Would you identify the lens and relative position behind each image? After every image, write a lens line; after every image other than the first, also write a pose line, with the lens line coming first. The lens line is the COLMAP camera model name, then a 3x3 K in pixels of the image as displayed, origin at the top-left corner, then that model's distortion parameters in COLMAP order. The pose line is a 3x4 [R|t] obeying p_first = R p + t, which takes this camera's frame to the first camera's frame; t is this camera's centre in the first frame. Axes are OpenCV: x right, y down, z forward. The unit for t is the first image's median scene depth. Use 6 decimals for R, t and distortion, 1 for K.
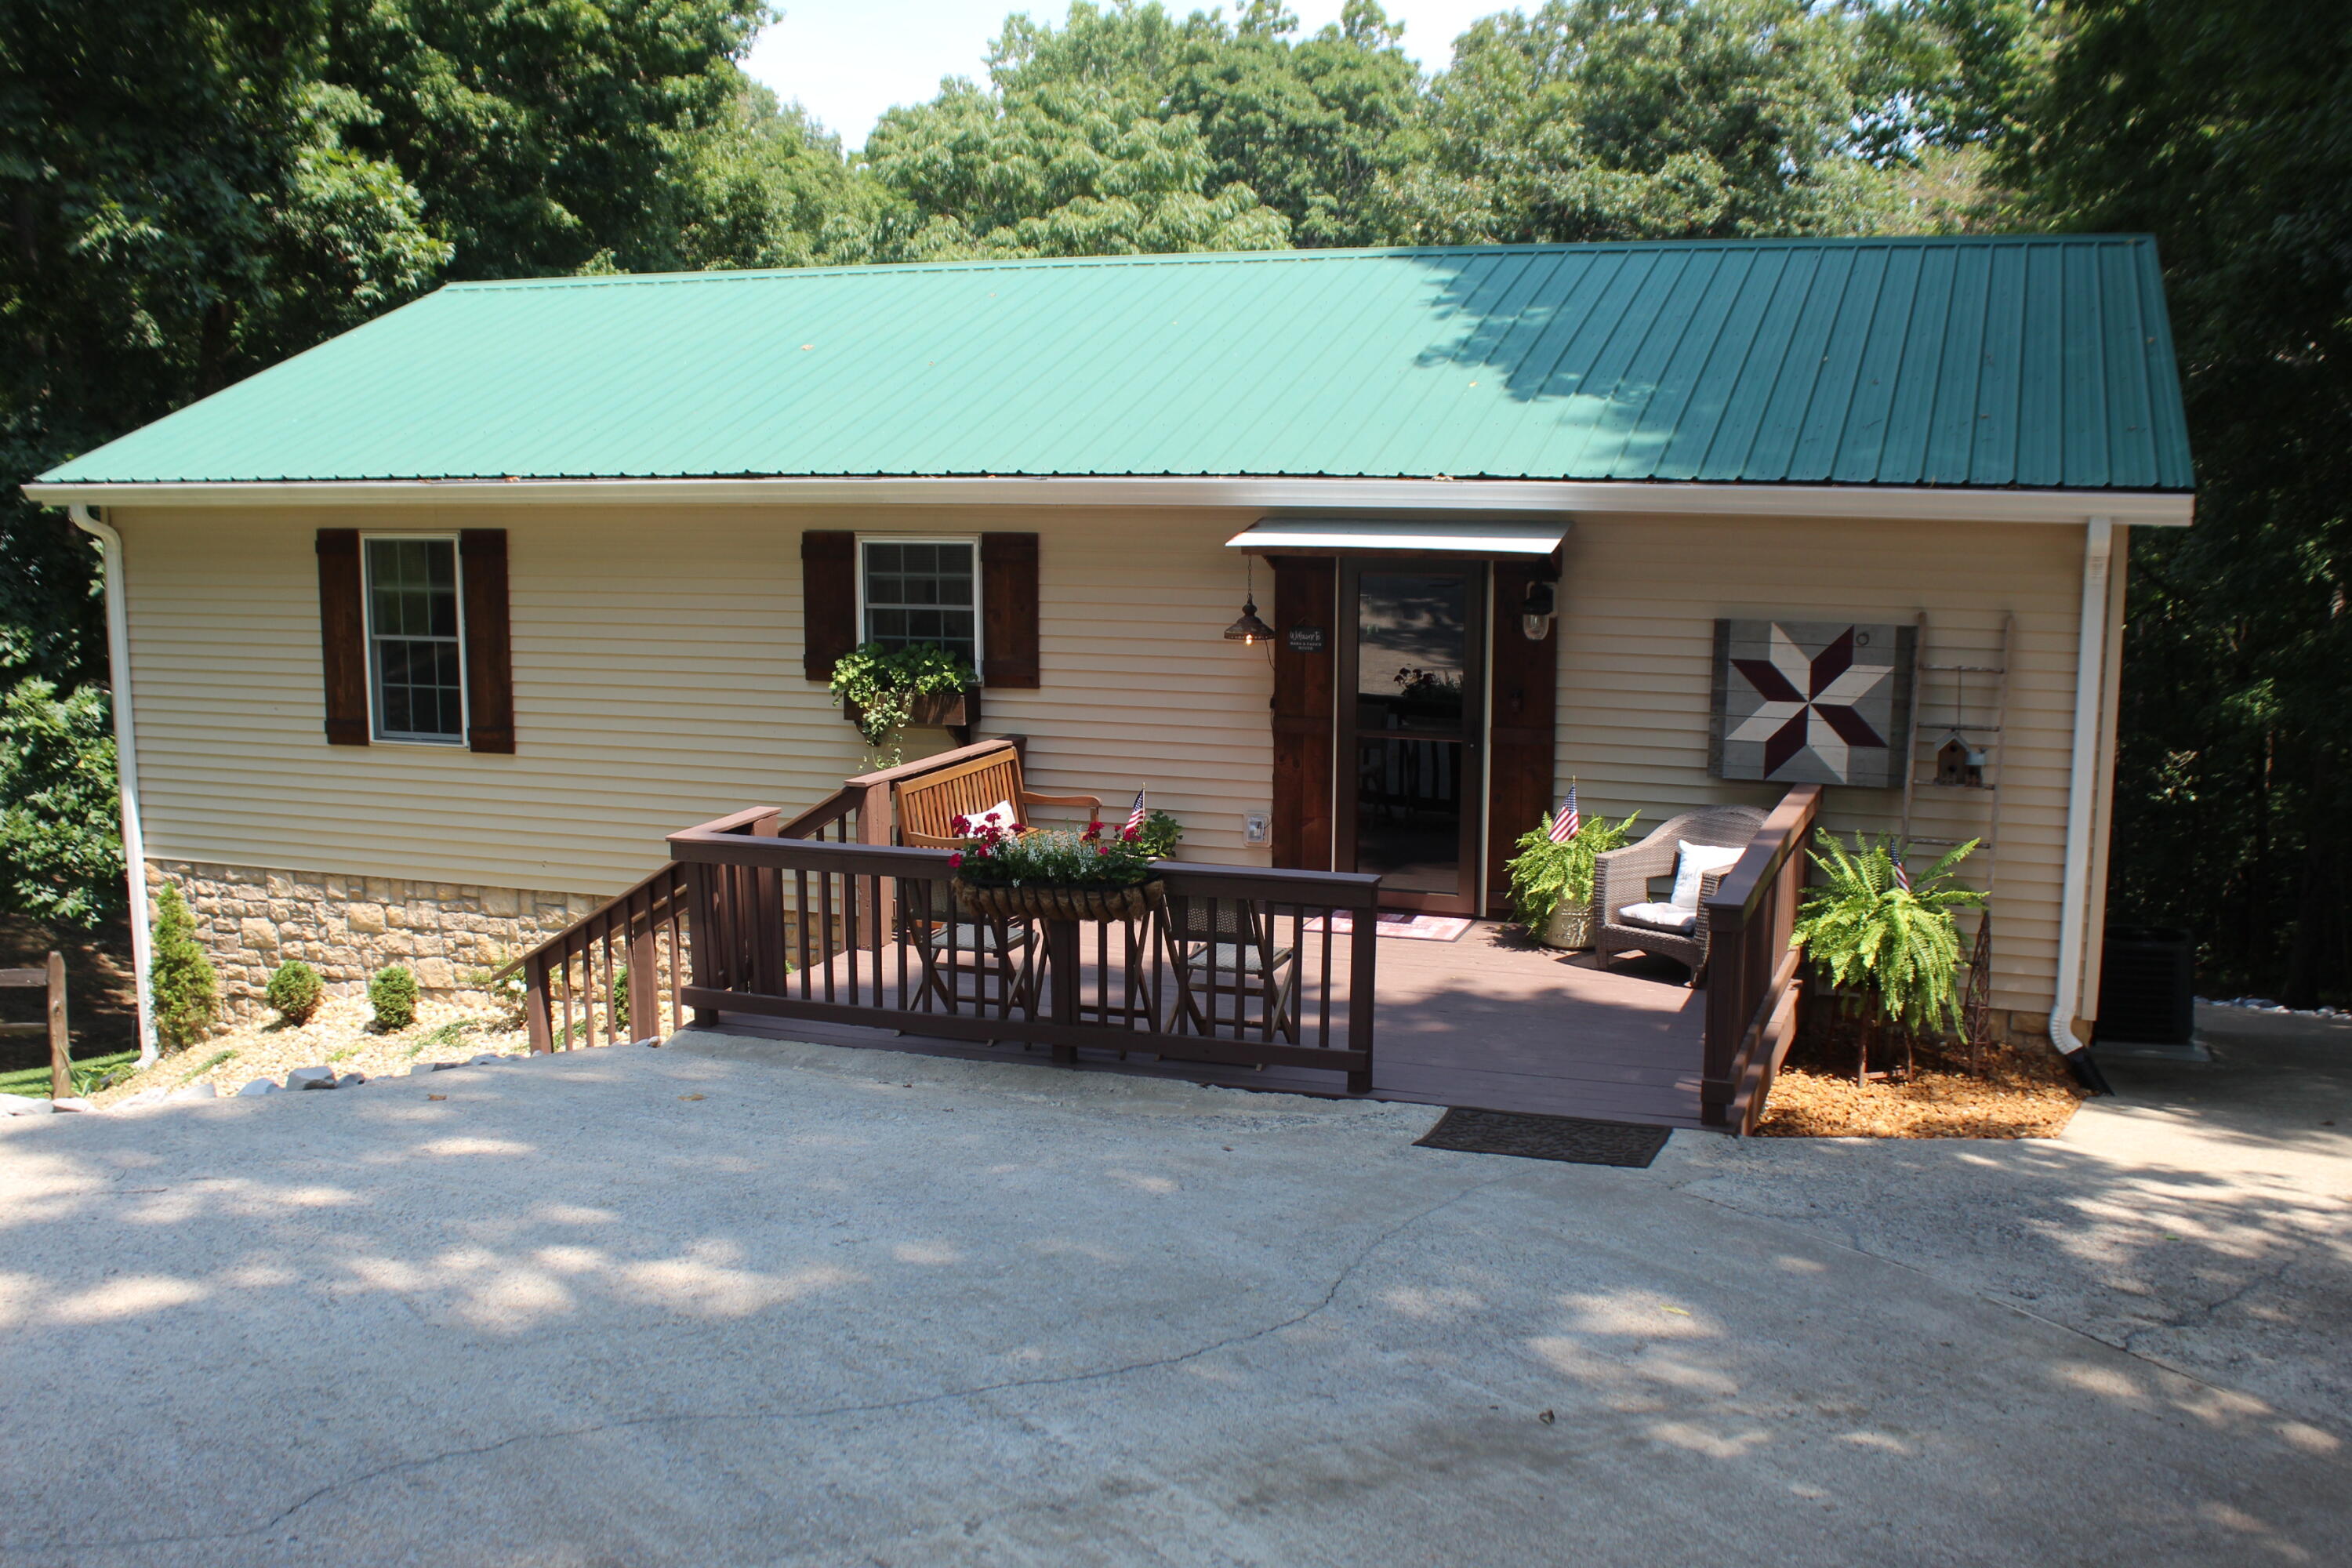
lens RADIAL K [[2220.8, 0, 1176.0], [0, 2220.8, 784.0], [0, 0, 1]] dist [-0.155921, 0.146379]
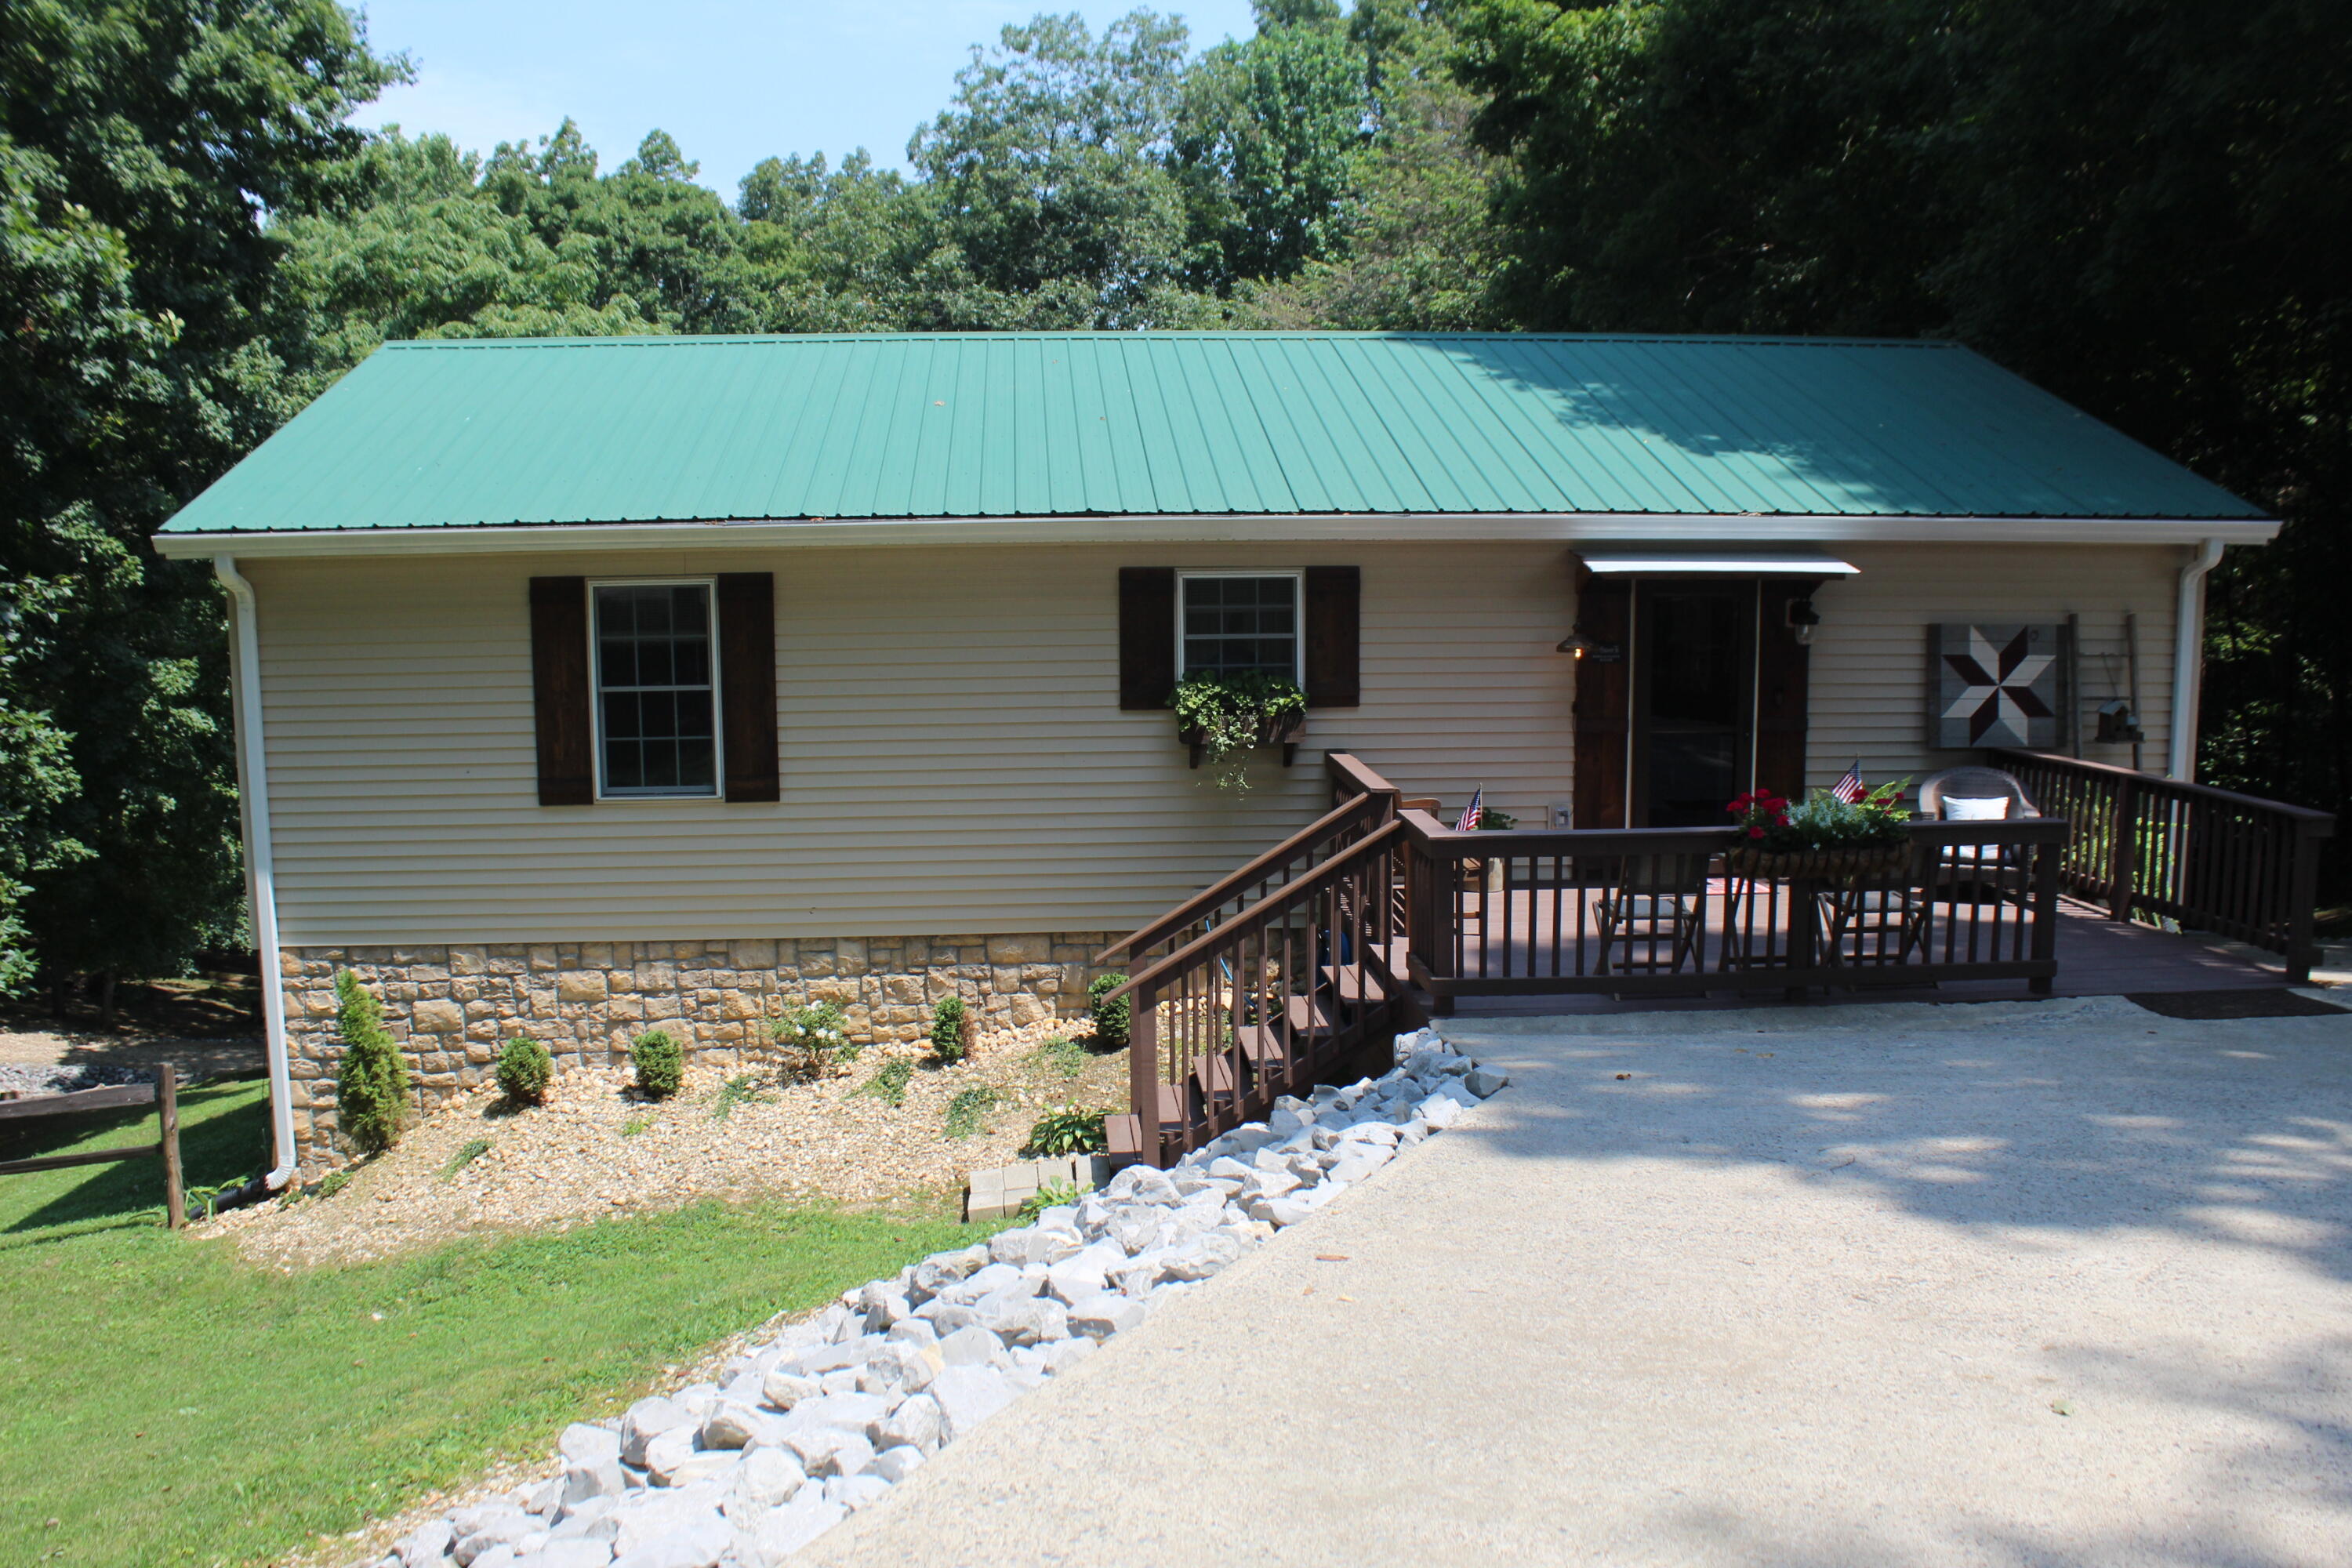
lens RADIAL K [[1935.6, 0, 1176.0], [0, 1935.6, 784.0], [0, 0, 1]] dist [-0.179694, 0.201864]
pose [[0.915010, -0.056965, 0.399390, -0.471236], [0.067834, 0.997610, -0.013119, 0.001932], [-0.397689, 0.039096, 0.916687, 0.135169]]
